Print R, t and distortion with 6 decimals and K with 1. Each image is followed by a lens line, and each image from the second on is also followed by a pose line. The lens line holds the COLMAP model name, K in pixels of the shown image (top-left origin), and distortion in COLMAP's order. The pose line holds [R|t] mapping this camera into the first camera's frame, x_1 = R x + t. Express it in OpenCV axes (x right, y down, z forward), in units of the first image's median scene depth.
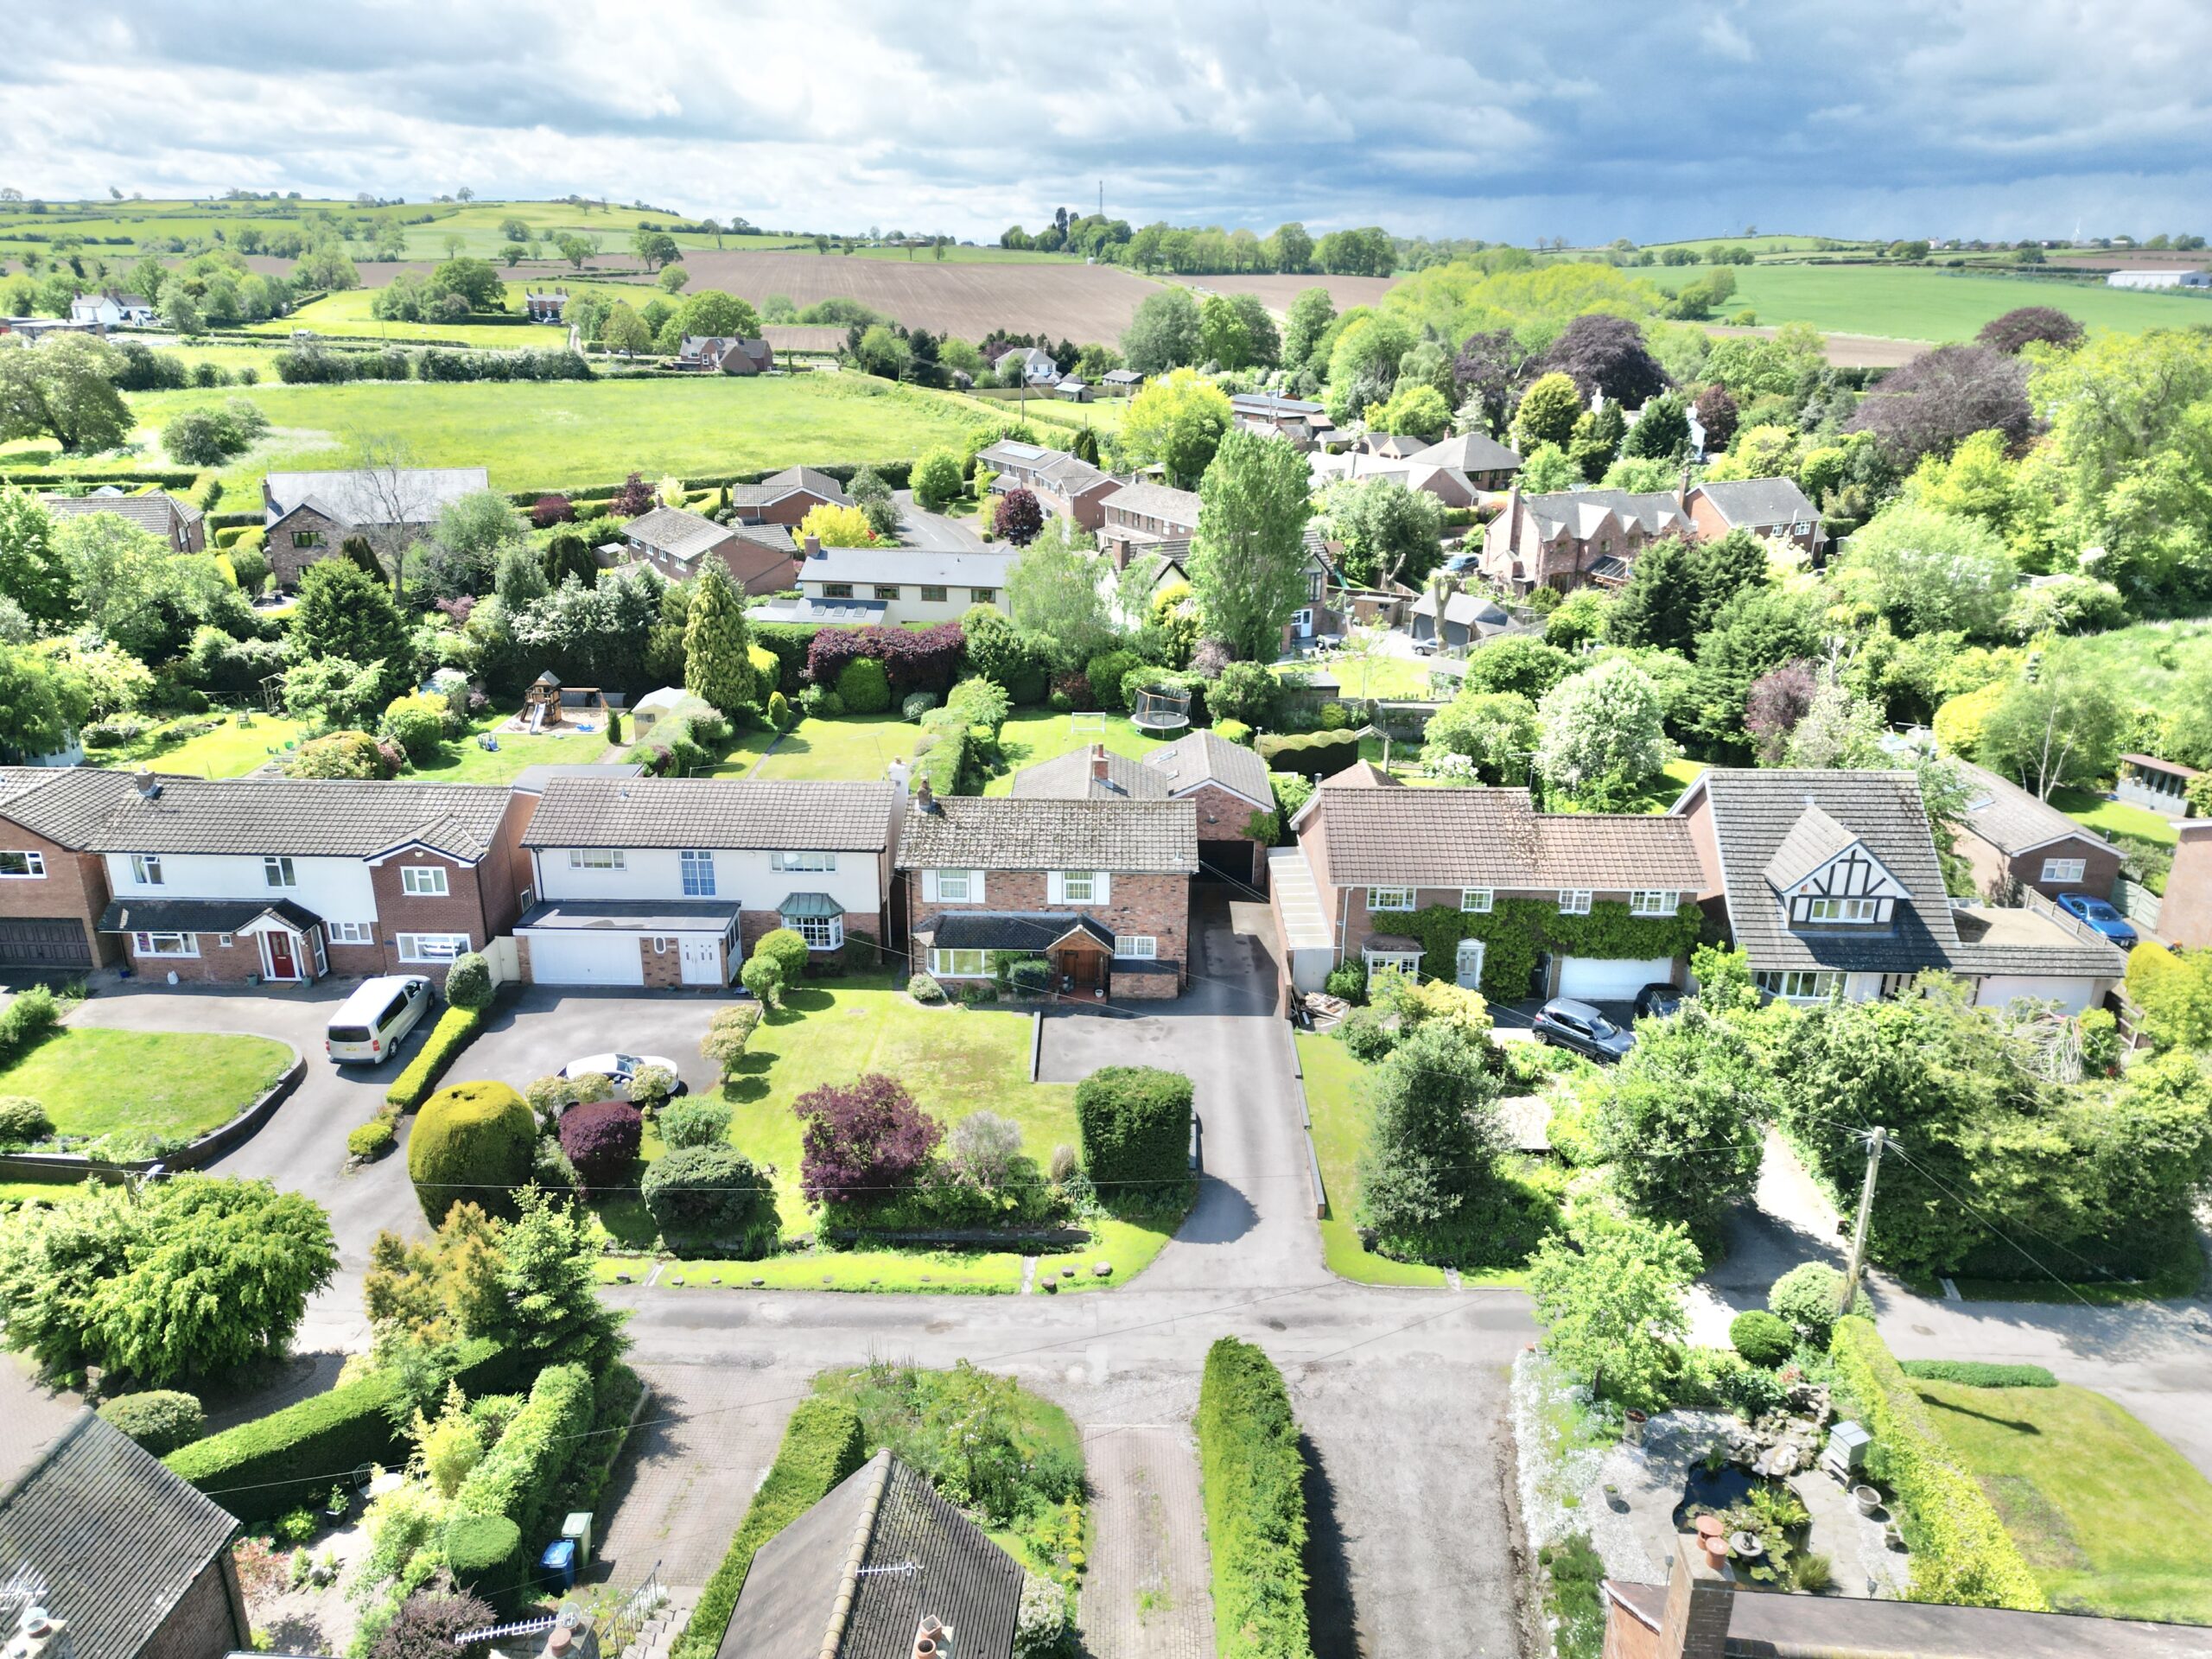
lens RADIAL K [[1548.6, 0, 1101.7], [0, 1548.6, 825.8], [0, 0, 1]] dist [0.036781, -0.030675]
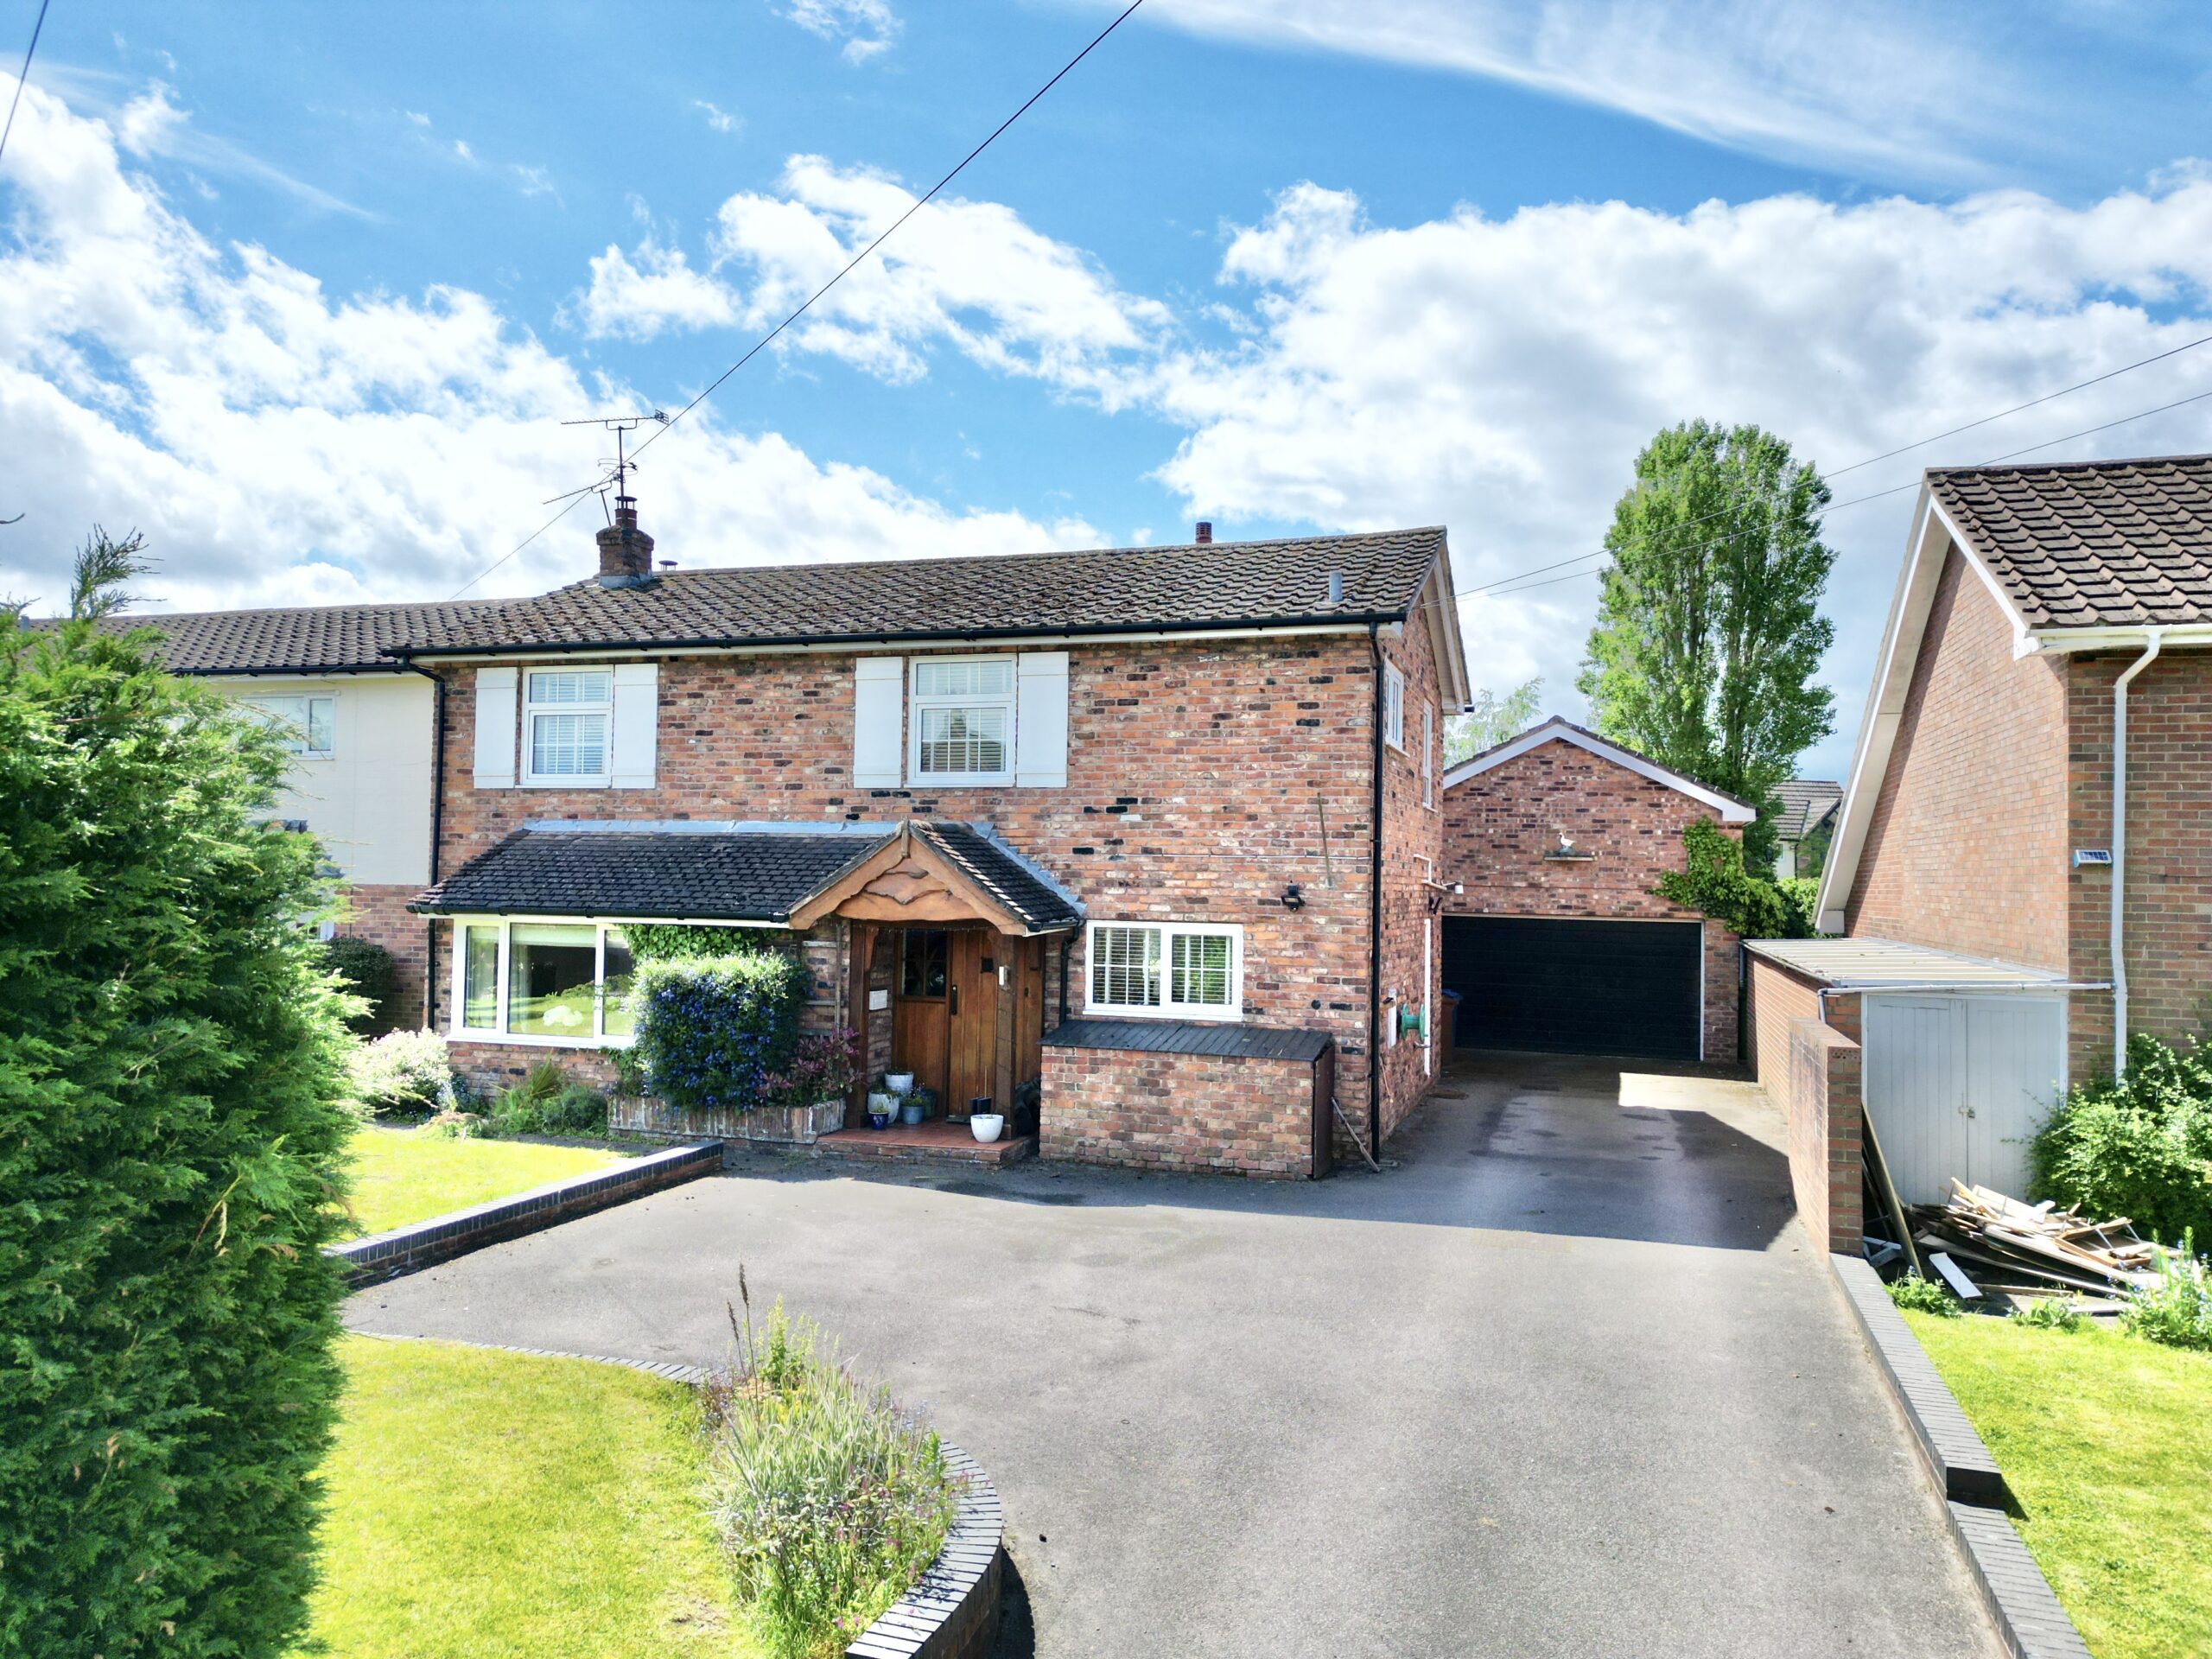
lens RADIAL K [[1548.6, 0, 1099.8], [0, 1548.6, 826.5], [0, 0, 1]] dist [0.036781, -0.030675]
pose [[0.954320, -0.005024, -0.298743, 0.088048], [-0.107847, 0.926661, -0.360096, 0.150046], [0.278643, 0.375866, 0.883789, 0.768328]]
